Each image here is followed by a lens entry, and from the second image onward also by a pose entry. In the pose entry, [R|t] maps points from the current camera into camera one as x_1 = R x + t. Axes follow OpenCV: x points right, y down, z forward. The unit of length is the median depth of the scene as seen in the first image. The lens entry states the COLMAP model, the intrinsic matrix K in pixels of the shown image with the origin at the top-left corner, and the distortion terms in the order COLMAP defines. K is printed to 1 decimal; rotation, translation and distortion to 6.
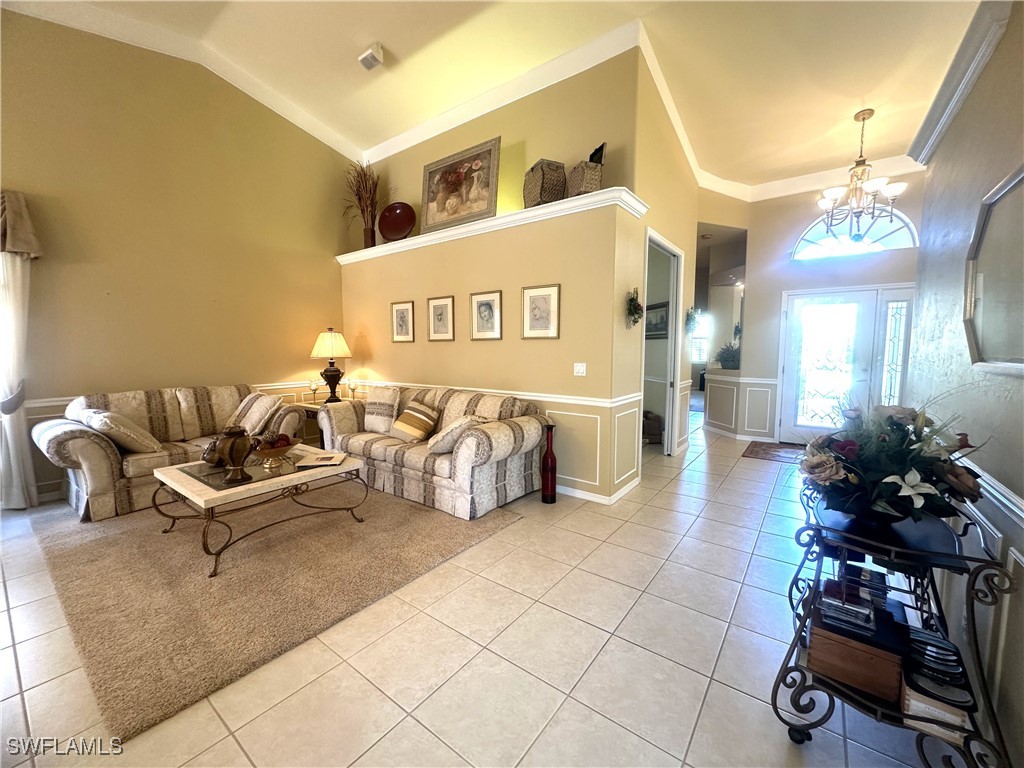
lens RADIAL K [[412.3, 0, 510.0], [0, 412.3, 384.8], [0, 0, 1]] dist [-0.002238, 0.000190]
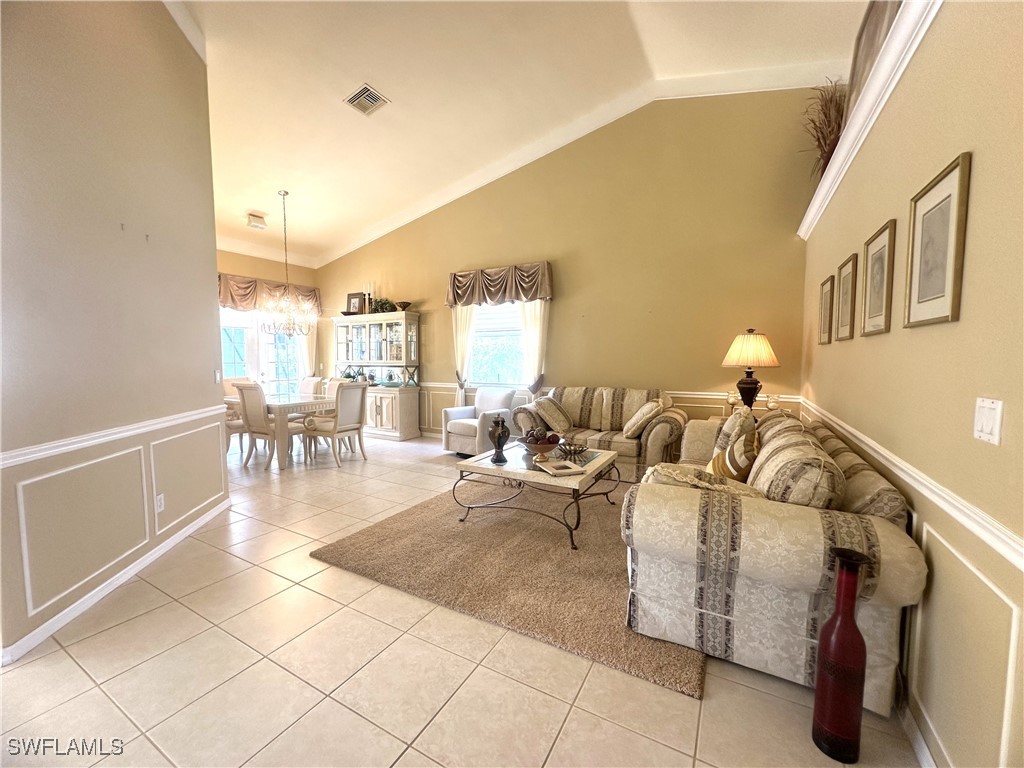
lens RADIAL K [[412.3, 0, 510.0], [0, 412.3, 384.8], [0, 0, 1]] dist [-0.002238, 0.000190]
pose [[0.133460, 0.067109, -0.988779, 0.358354], [-0.085779, 0.994743, 0.055936, -0.043073], [0.987335, 0.077351, 0.138515, 0.537997]]
